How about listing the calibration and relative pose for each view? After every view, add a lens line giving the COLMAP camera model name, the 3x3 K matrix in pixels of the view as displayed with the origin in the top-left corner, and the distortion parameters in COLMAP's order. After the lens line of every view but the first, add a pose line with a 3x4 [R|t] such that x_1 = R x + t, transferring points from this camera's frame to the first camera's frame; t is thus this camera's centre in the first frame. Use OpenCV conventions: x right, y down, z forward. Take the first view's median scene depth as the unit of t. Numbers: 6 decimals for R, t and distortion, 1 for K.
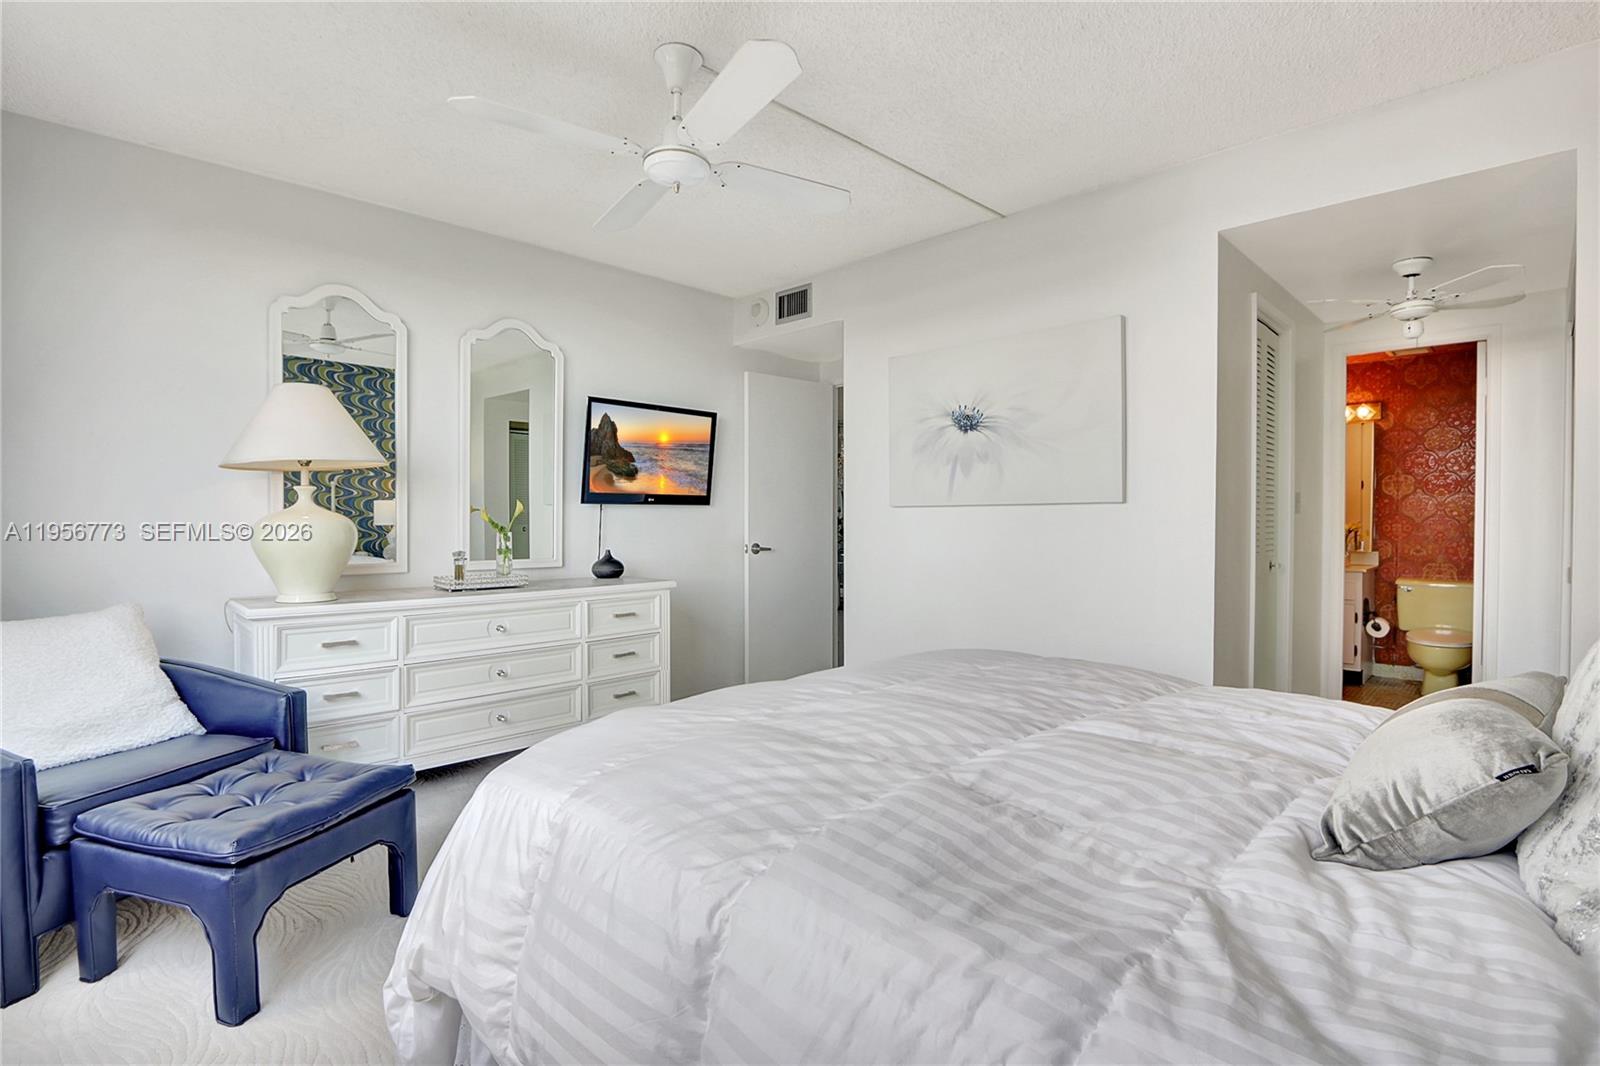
lens RADIAL K [[746.6, 0, 796.4], [0, 746.6, 530.5], [0, 0, 1]] dist [-0.021642, -0.000074]
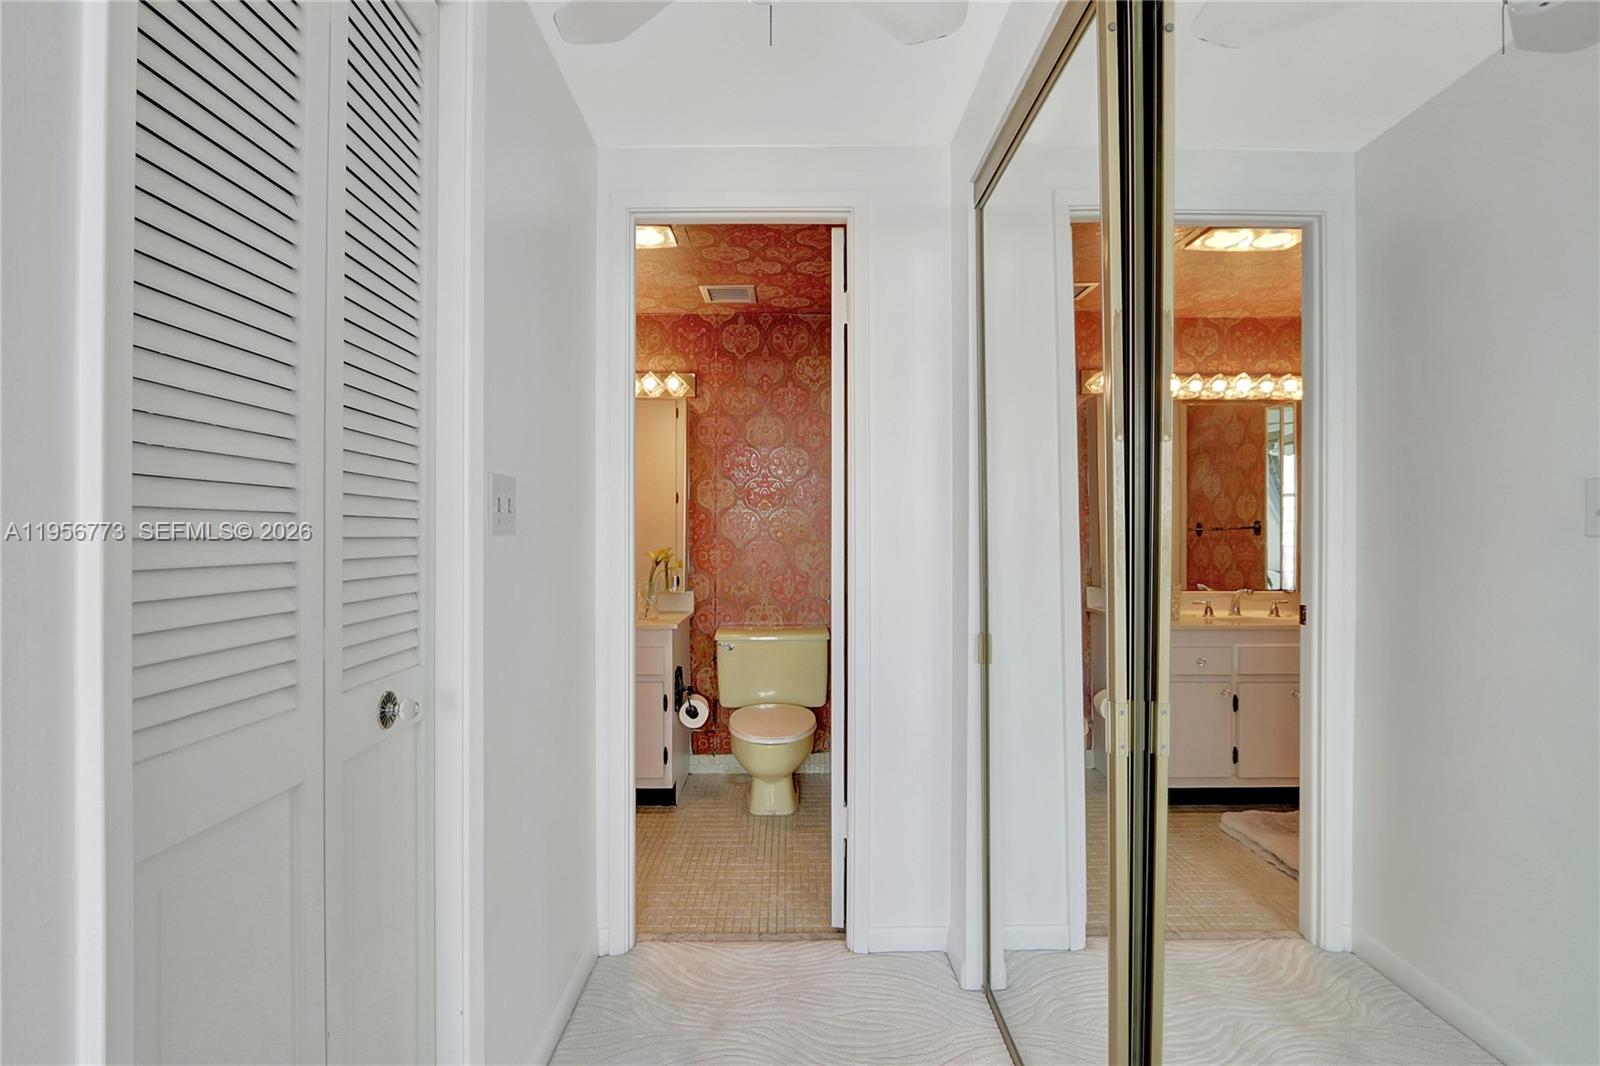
lens RADIAL K [[746.6, 0, 800.1], [0, 746.6, 537.1], [0, 0, 1]] dist [-0.021642, -0.000074]
pose [[0.693569, 0.002049, 0.720388, 0.374633], [0.013171, 0.999793, -0.015525, -0.009172], [-0.720270, 0.020256, 0.693398, 0.466256]]
